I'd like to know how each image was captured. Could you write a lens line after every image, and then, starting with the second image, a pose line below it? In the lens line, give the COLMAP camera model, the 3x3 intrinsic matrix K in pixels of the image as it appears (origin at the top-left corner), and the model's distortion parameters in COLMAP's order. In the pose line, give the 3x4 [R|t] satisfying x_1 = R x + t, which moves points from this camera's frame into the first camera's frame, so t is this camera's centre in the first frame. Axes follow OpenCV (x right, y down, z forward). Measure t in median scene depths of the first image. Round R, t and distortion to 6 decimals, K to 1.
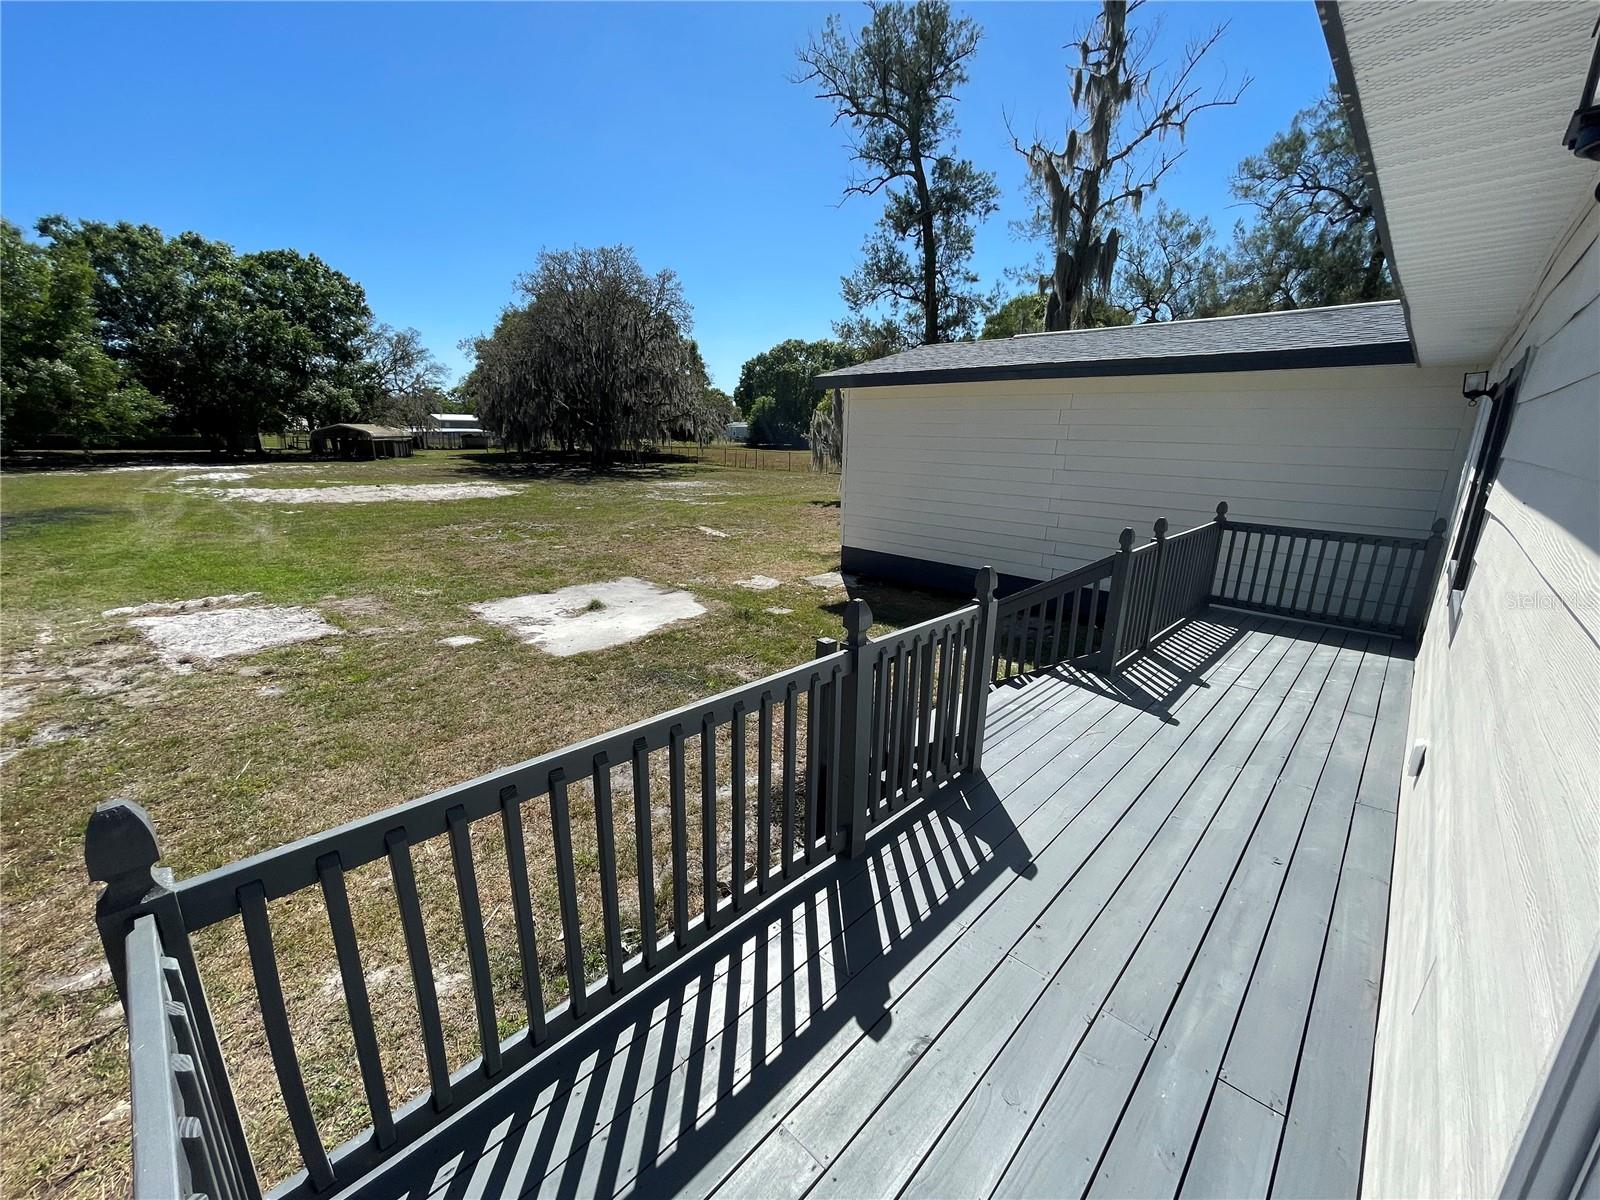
lens RADIAL K [[640.5, 0, 797.7], [0, 640.5, 599.1], [0, 0, 1]] dist [-0.000826, -0.000585]
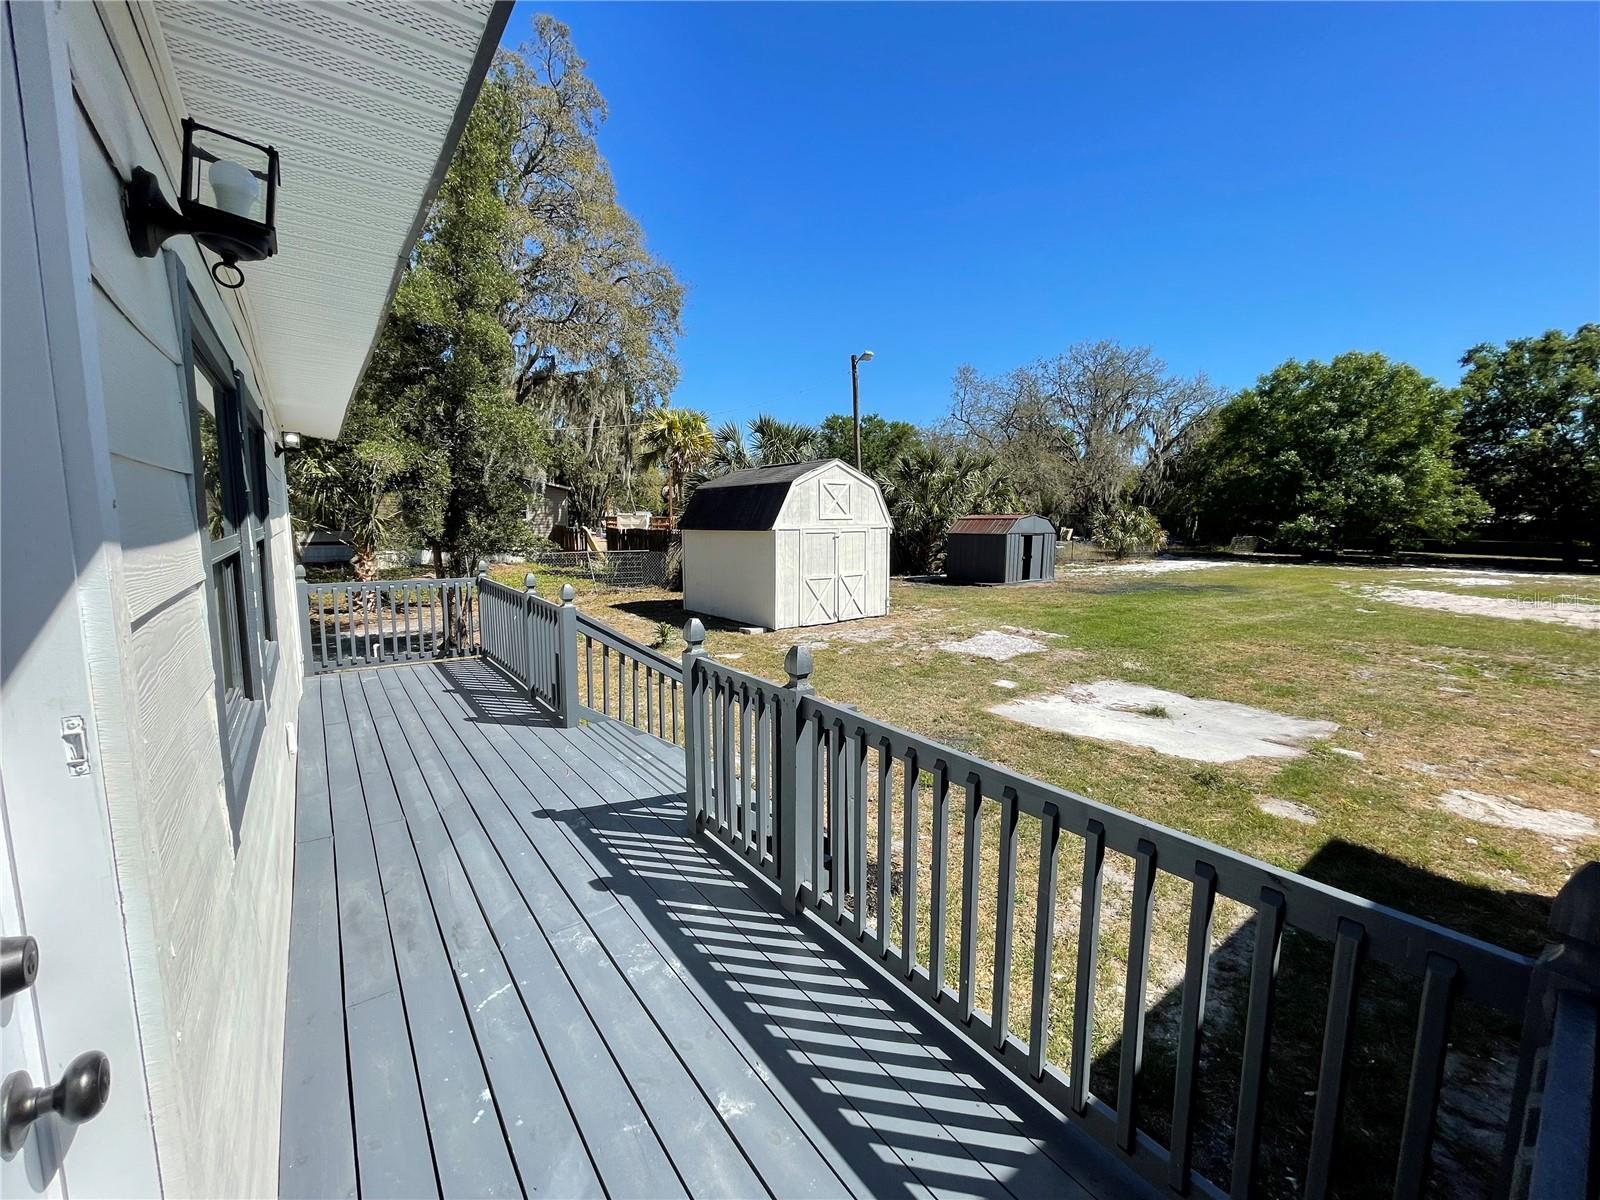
lens RADIAL K [[640.5, 0, 797.7], [0, 640.5, 599.1], [0, 0, 1]] dist [-0.000826, -0.000585]
pose [[-0.148398, 0.104497, -0.983391, 0.163168], [-0.265219, 0.953768, 0.141372, -0.035743], [0.952700, 0.281793, -0.113822, 0.162537]]
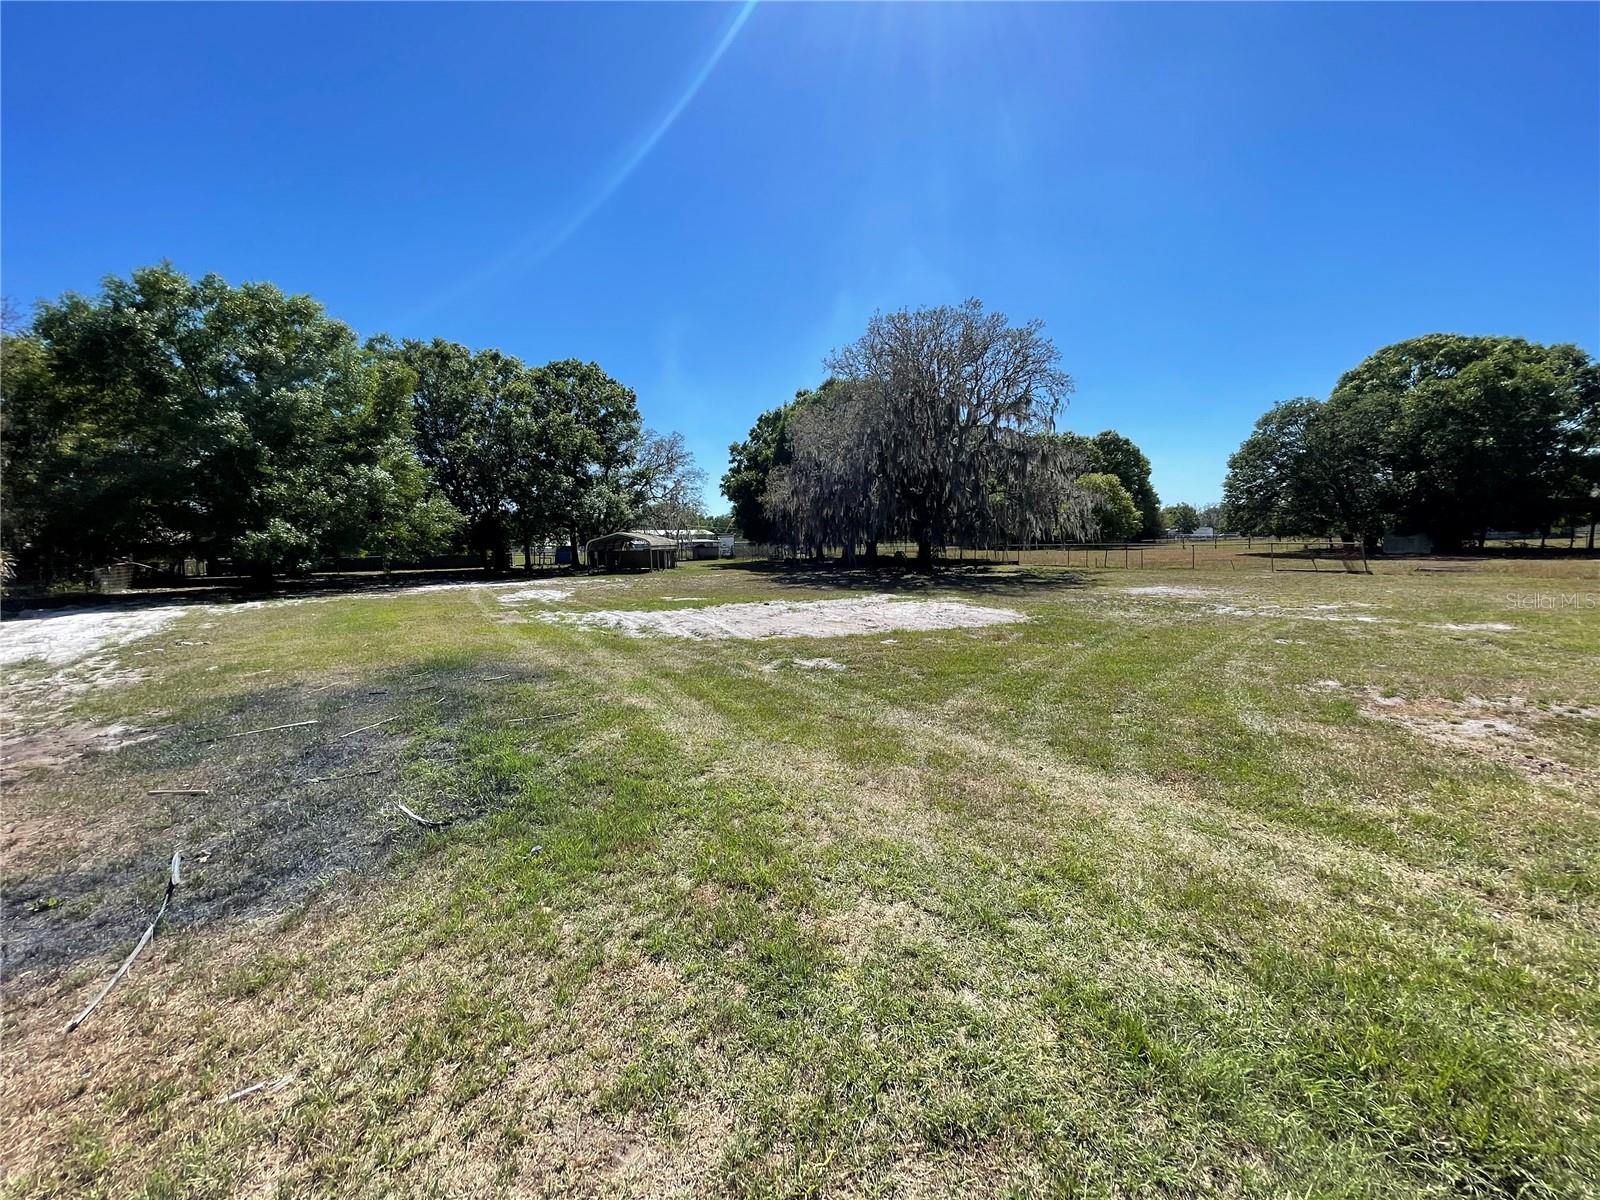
lens RADIAL K [[658.6, 0, 796.3], [0, 658.6, 595.6], [0, 0, 1]] dist [-0.011267, 0.015683]
pose [[0.974809, -0.020724, -0.222075, -0.404997], [-0.016996, 0.985877, -0.166608, -0.062863], [0.222392, 0.166186, 0.960690, 0.296771]]
